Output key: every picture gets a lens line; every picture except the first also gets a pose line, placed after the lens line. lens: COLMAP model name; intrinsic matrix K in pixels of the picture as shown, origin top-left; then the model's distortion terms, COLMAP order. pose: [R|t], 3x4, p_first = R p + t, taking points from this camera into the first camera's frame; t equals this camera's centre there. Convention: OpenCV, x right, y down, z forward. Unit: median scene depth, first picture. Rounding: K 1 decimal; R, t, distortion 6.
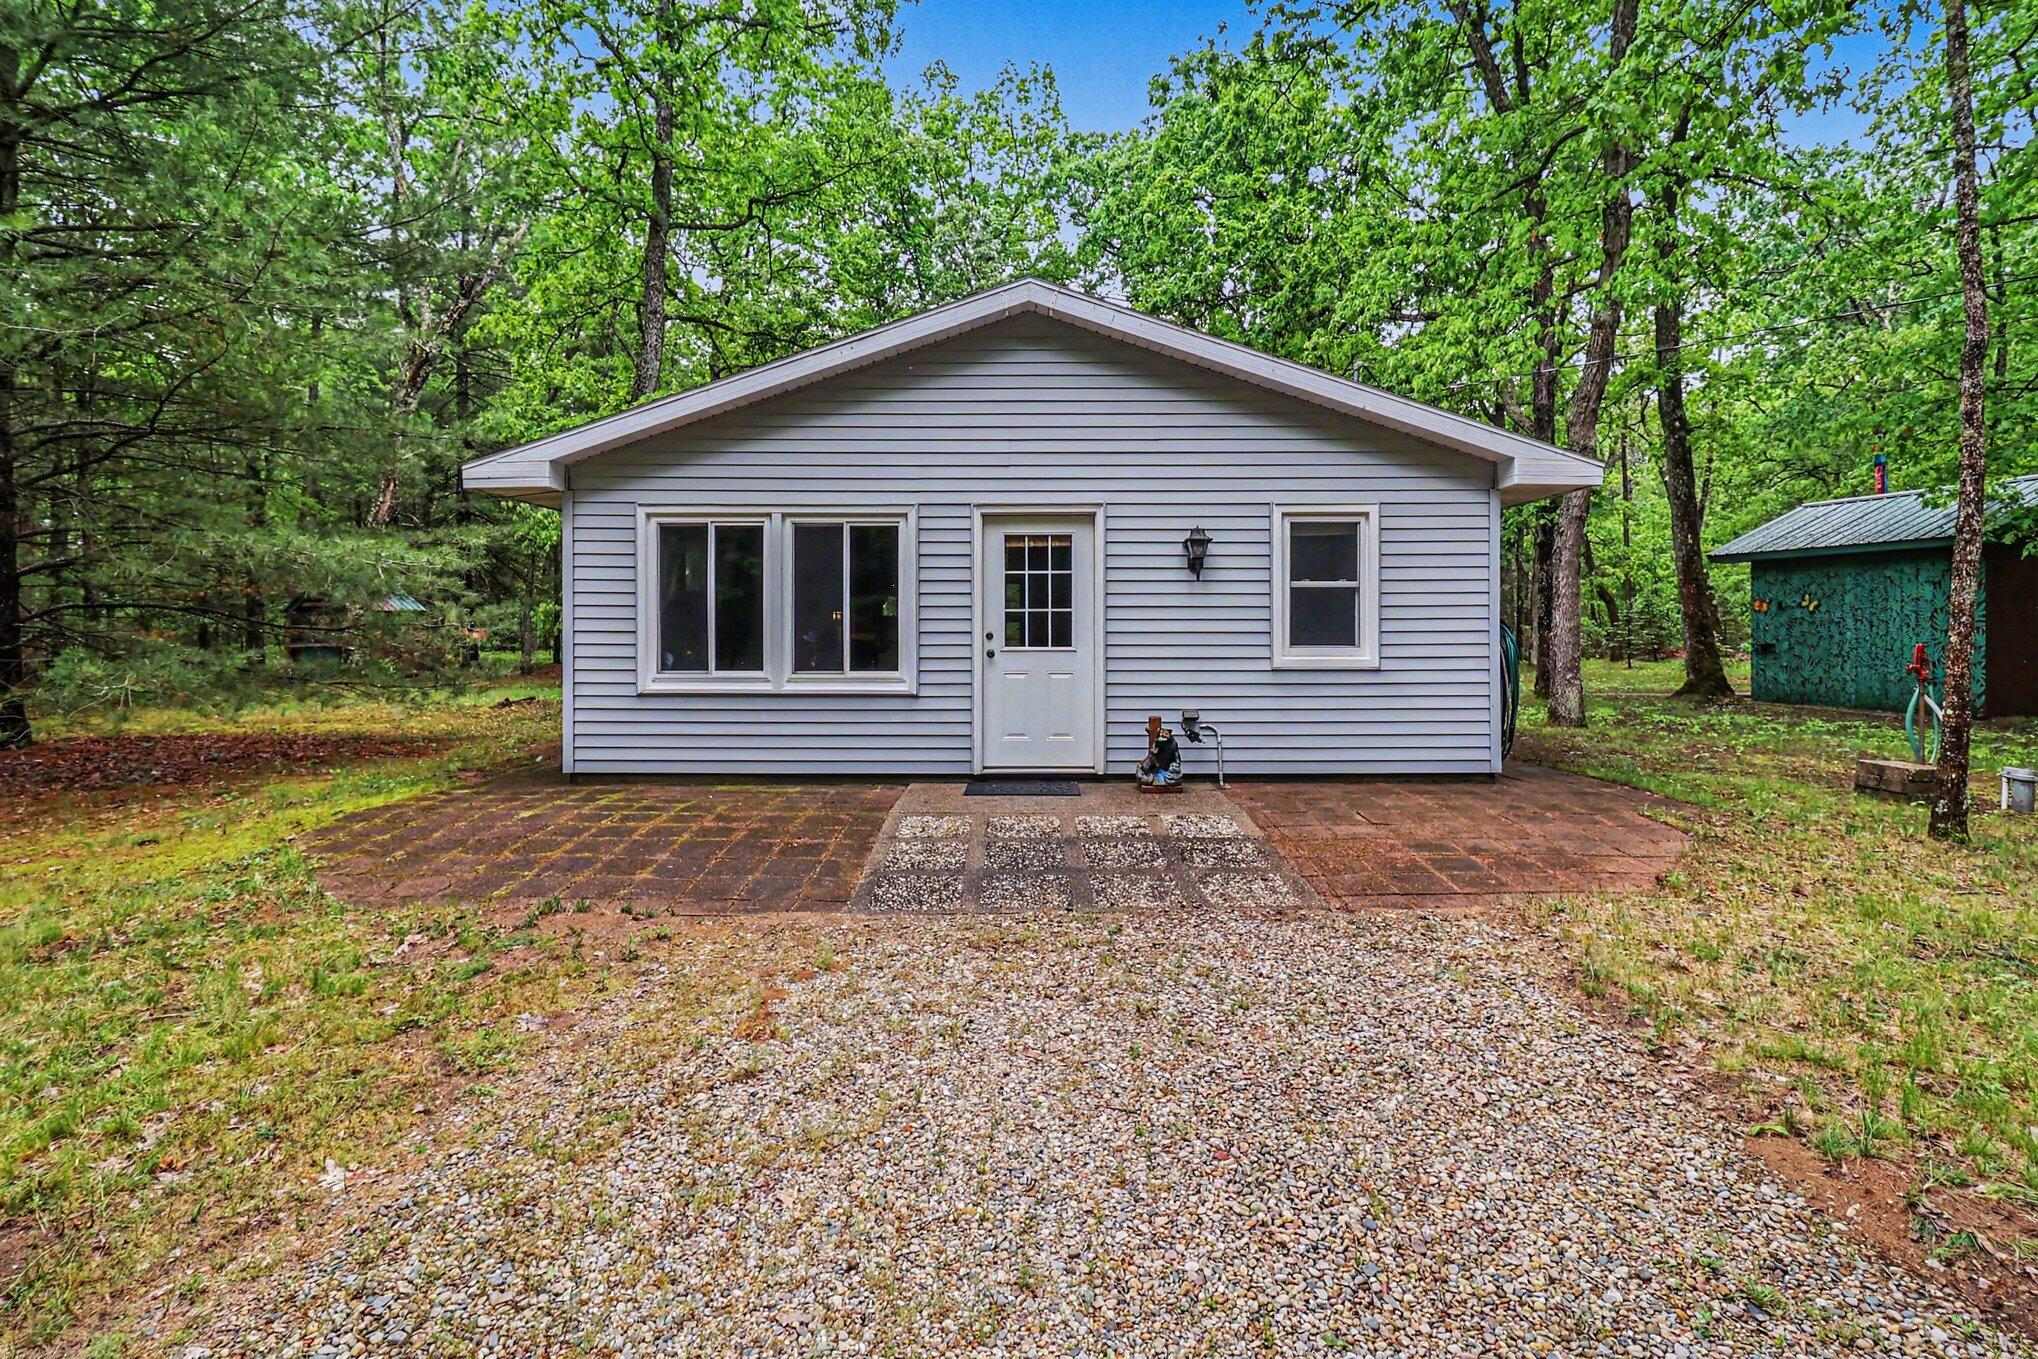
lens RADIAL K [[719.7, 0, 1249.4], [0, 719.7, 621.6], [0, 0, 1]] dist [-0.010880, -0.000042]
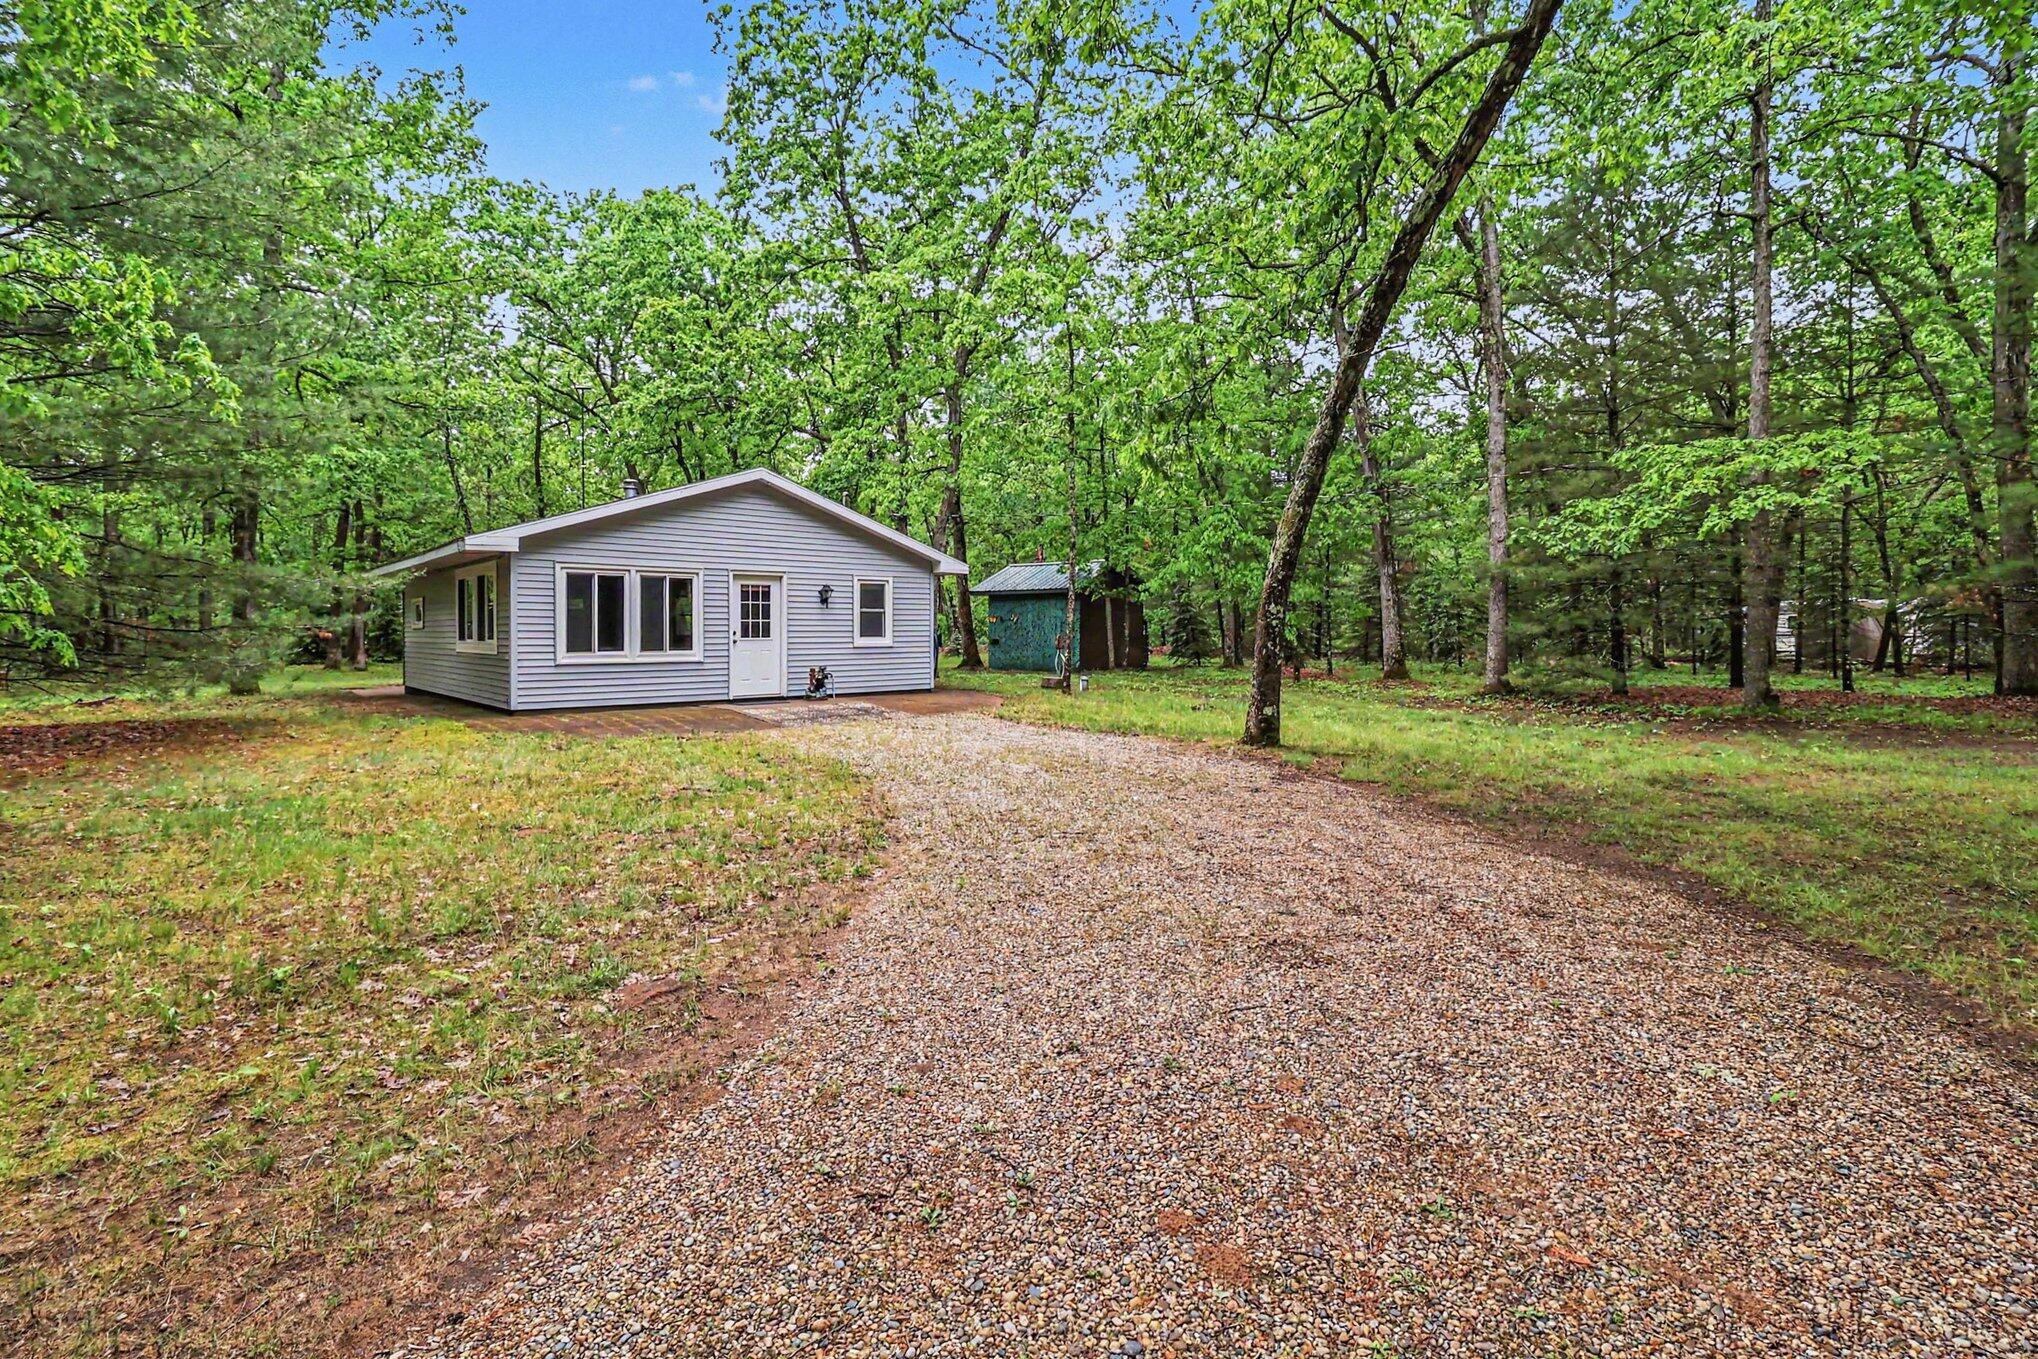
lens RADIAL K [[969.5, 0, 1023.3], [0, 969.5, 621.1], [0, 0, 1]] dist [0.016744, -0.017654]
pose [[0.744311, 0.006394, 0.667803, -1.627455], [0.000423, 0.999949, -0.010046, 0.014445], [-0.667833, 0.007759, 0.744271, -1.661769]]
